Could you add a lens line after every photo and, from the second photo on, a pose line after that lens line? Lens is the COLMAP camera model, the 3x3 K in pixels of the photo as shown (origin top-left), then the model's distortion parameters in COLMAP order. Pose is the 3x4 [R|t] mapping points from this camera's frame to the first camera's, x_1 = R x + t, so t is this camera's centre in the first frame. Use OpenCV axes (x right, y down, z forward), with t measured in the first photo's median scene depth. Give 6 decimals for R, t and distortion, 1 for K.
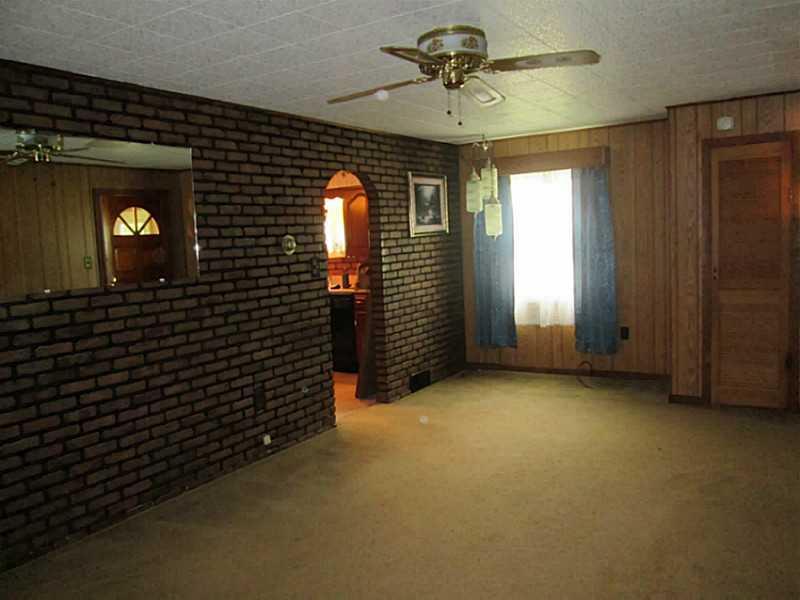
lens RADIAL K [[673.9, 0, 395.9], [0, 673.9, 295.6], [0, 0, 1]] dist [-0.013884, 0.012329]
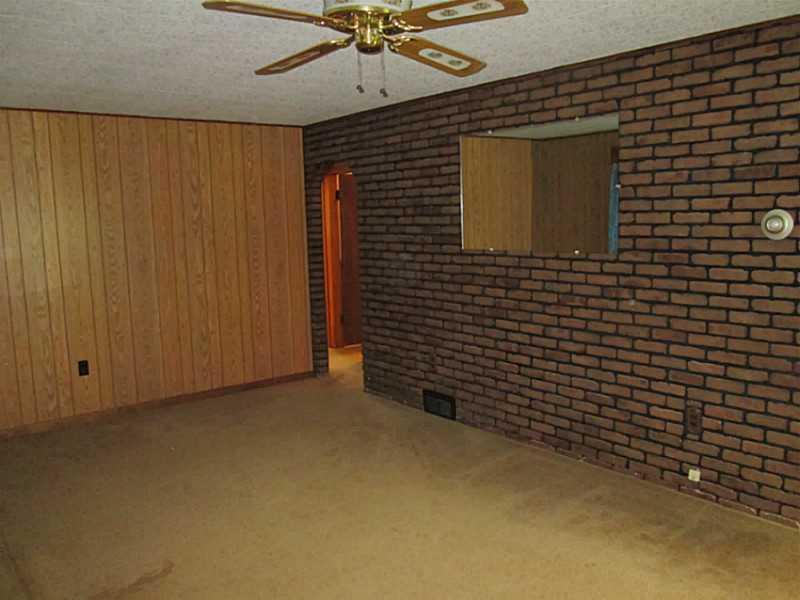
lens RADIAL K [[673.9, 0, 404.3], [0, 673.9, 304.1], [0, 0, 1]] dist [-0.013884, 0.012329]
pose [[-0.315044, 0.180405, -0.931773, 0.636201], [-0.045379, 0.977781, 0.204656, -0.129167], [0.947992, 0.106758, -0.299857, 0.952468]]
